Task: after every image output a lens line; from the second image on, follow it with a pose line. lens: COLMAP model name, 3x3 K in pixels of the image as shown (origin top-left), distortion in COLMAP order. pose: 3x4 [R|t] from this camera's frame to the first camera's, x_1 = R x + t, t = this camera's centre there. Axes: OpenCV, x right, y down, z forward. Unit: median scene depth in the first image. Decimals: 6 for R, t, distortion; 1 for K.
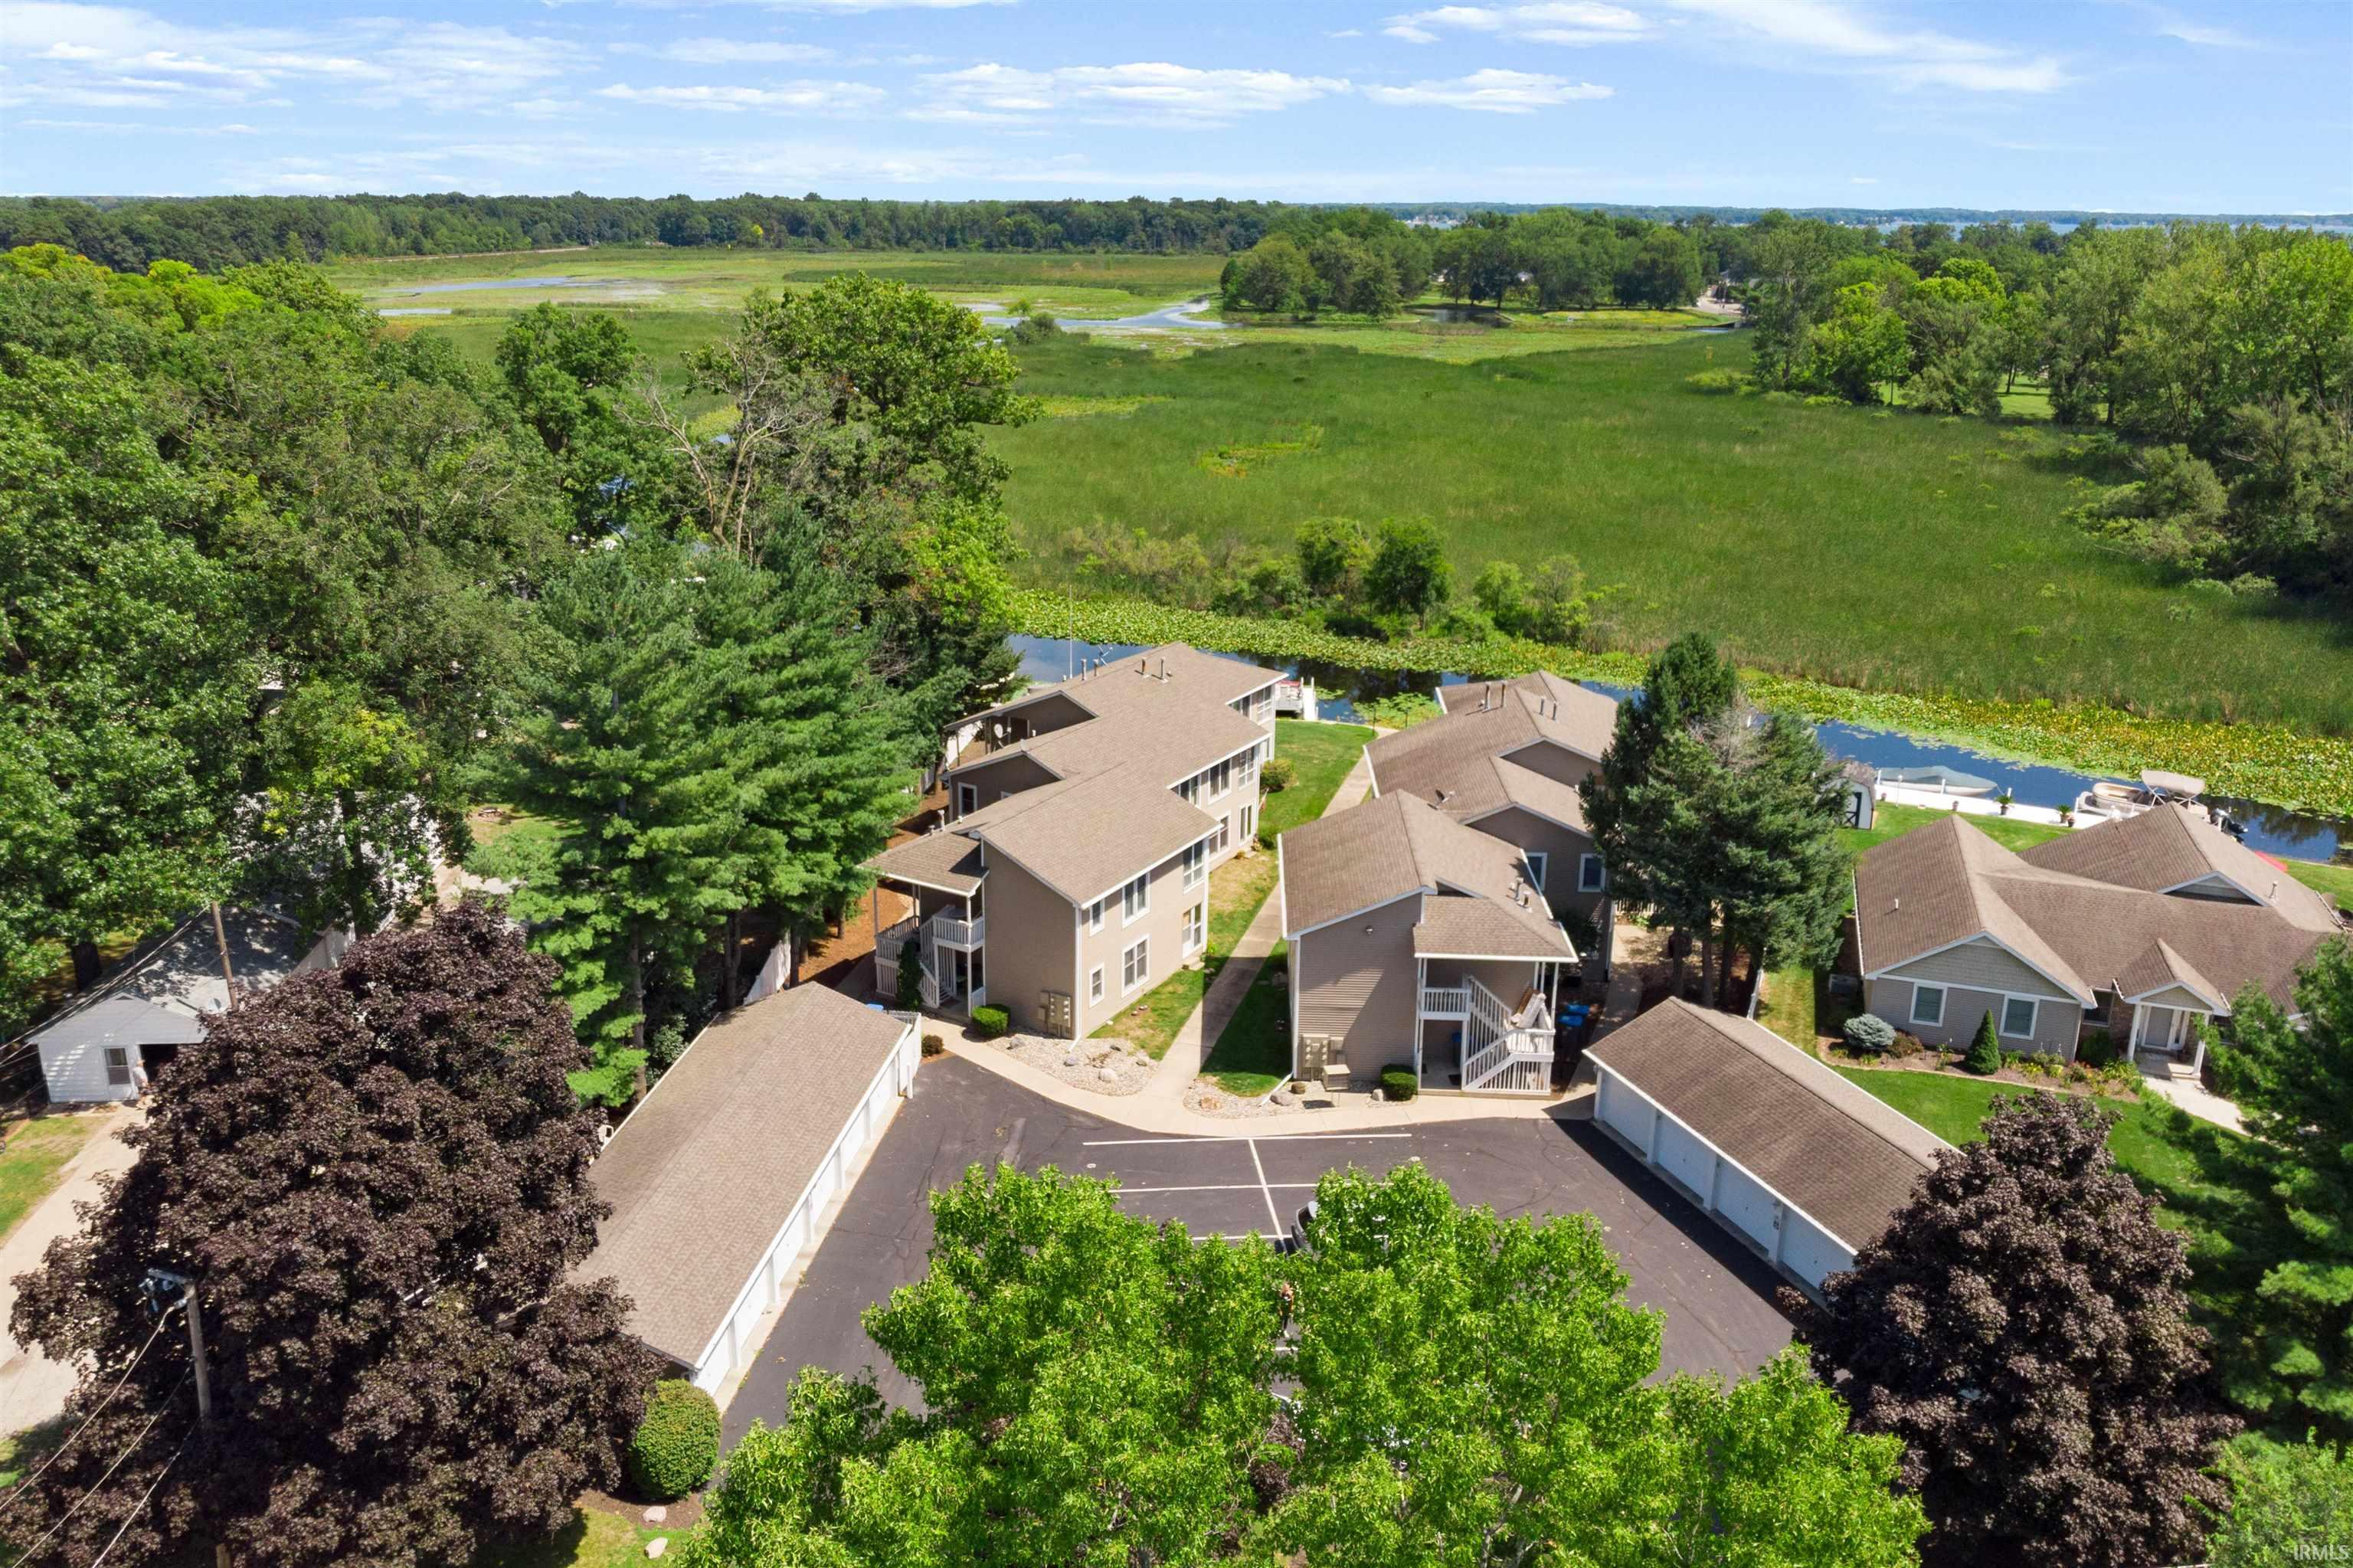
lens RADIAL K [[1771.8, 0, 1176.3], [0, 1771.8, 683.6], [0, 0, 1]] dist [-0.008484, -0.003933]
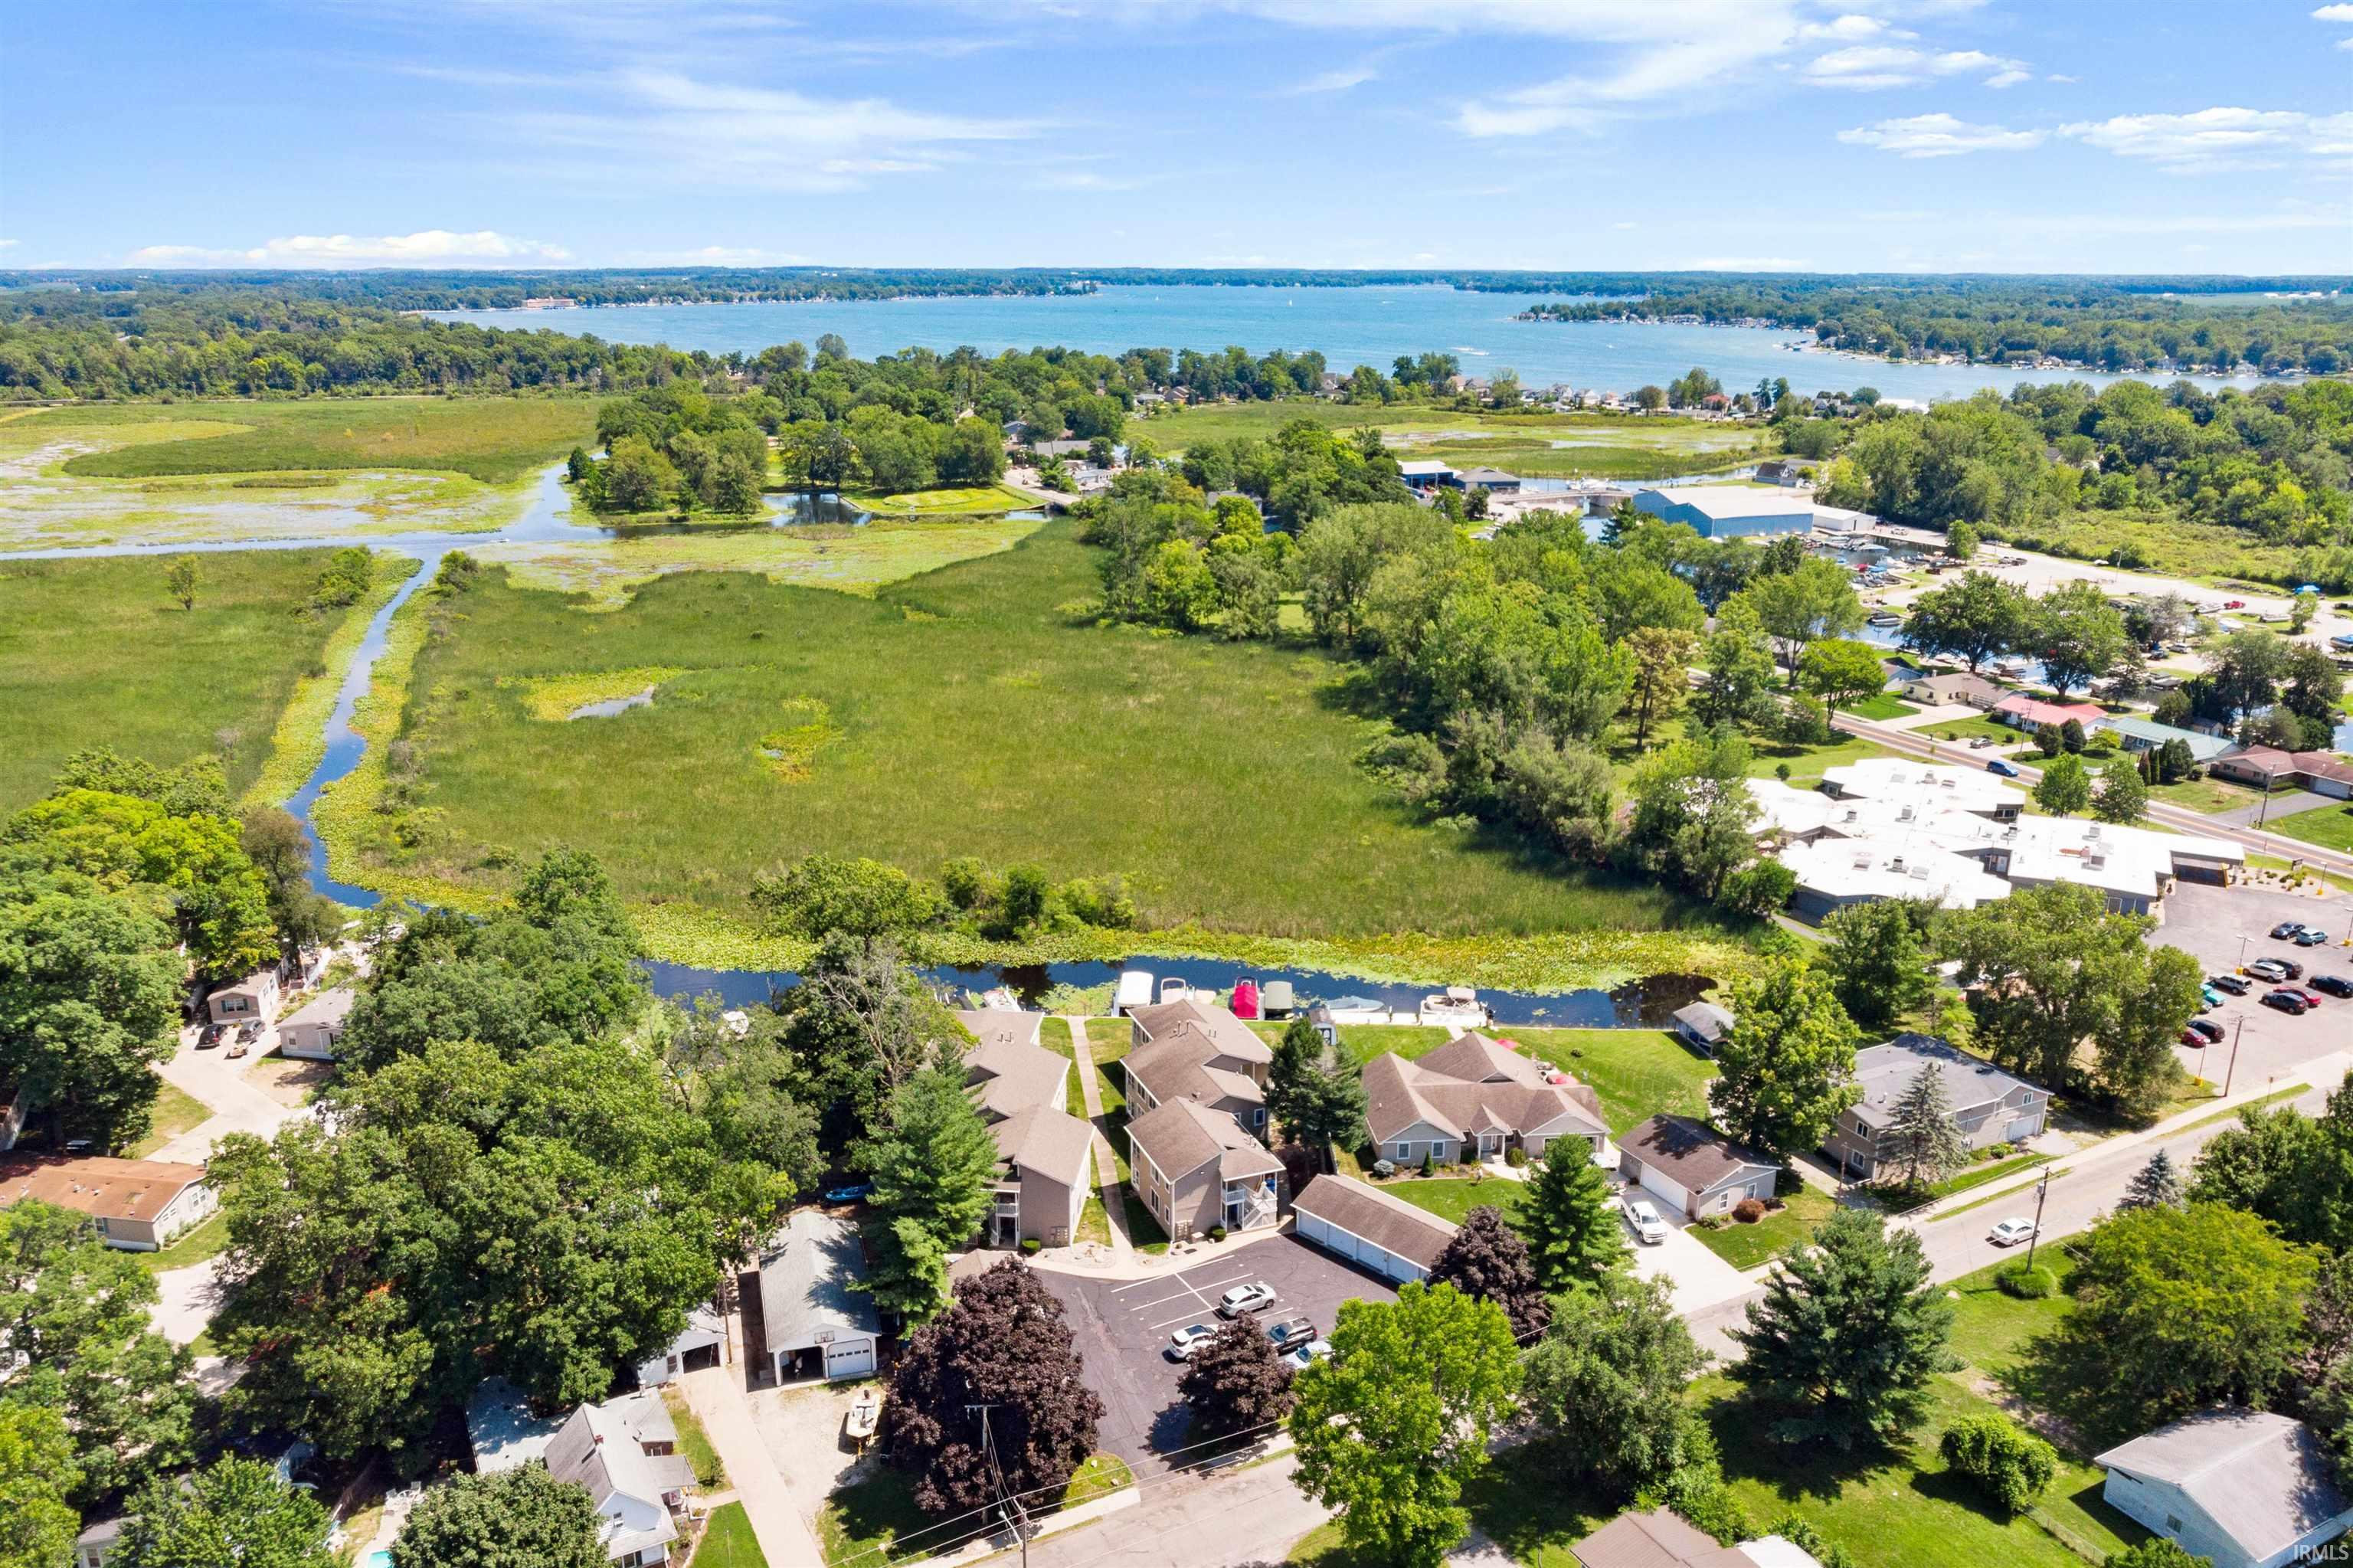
lens RADIAL K [[1746.3, 0, 1176.5], [0, 1746.3, 784.0], [0, 0, 1]] dist [0.034429, -0.154142]
pose [[0.911356, -0.124026, 0.392489, -0.730041], [0.112991, 0.992276, 0.051194, -0.471799], [-0.395807, -0.002308, 0.918331, -1.062655]]
